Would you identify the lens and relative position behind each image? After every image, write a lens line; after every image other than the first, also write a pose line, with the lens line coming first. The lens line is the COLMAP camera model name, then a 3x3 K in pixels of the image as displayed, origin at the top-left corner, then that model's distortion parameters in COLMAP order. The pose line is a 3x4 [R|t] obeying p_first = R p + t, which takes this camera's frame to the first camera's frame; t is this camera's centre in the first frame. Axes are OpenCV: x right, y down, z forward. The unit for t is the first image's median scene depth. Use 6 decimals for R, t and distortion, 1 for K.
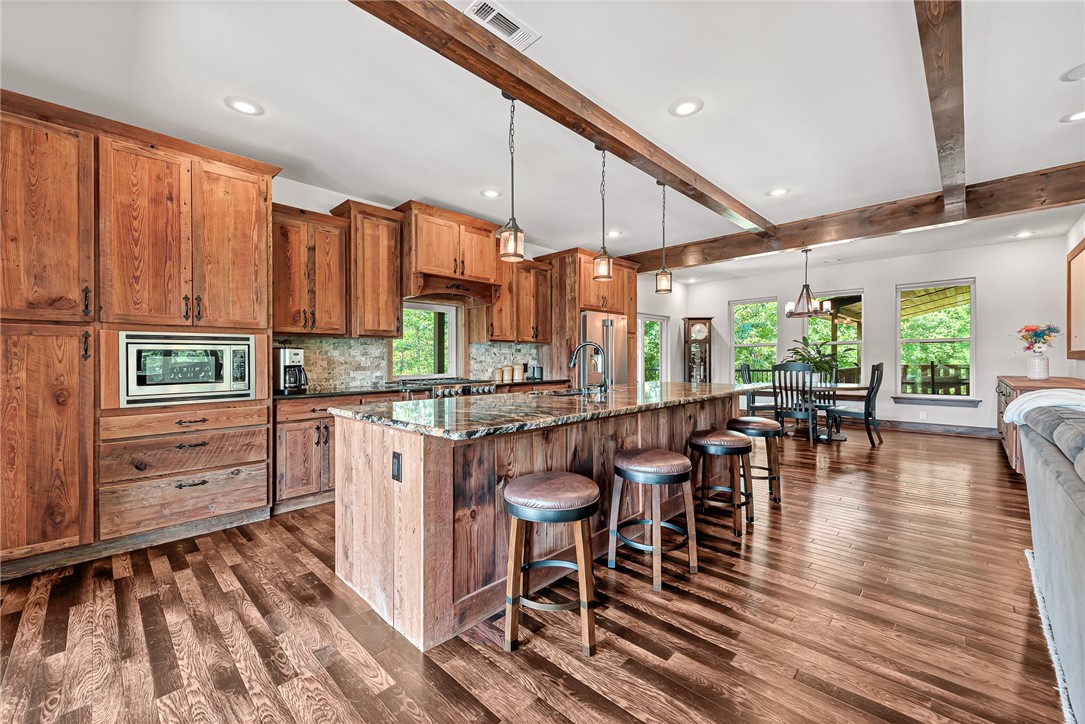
lens RADIAL K [[432.5, 0, 540.9], [0, 432.5, 359.2], [0, 0, 1]] dist [0.011312, -0.000881]
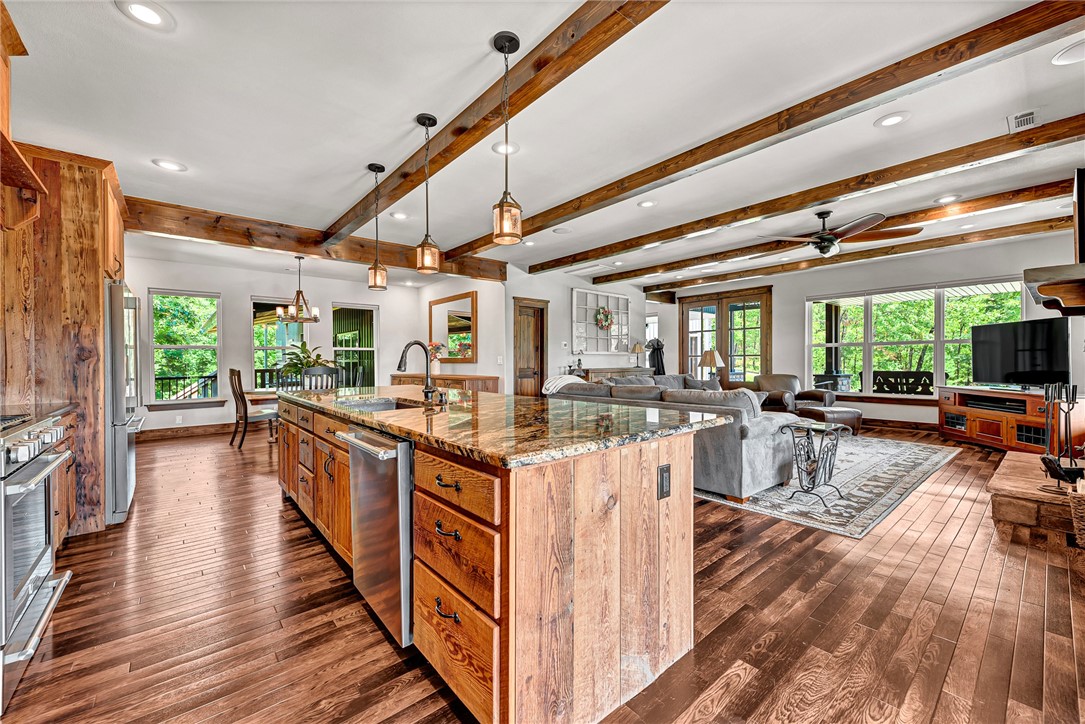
lens RADIAL K [[432.5, 0, 540.9], [0, 432.5, 359.2], [0, 0, 1]] dist [0.011312, -0.000881]
pose [[0.095580, 0.007363, 0.995395, -0.567755], [0.006632, 0.999946, -0.008033, 0.003810], [-0.995400, 0.007369, 0.095526, 0.538660]]
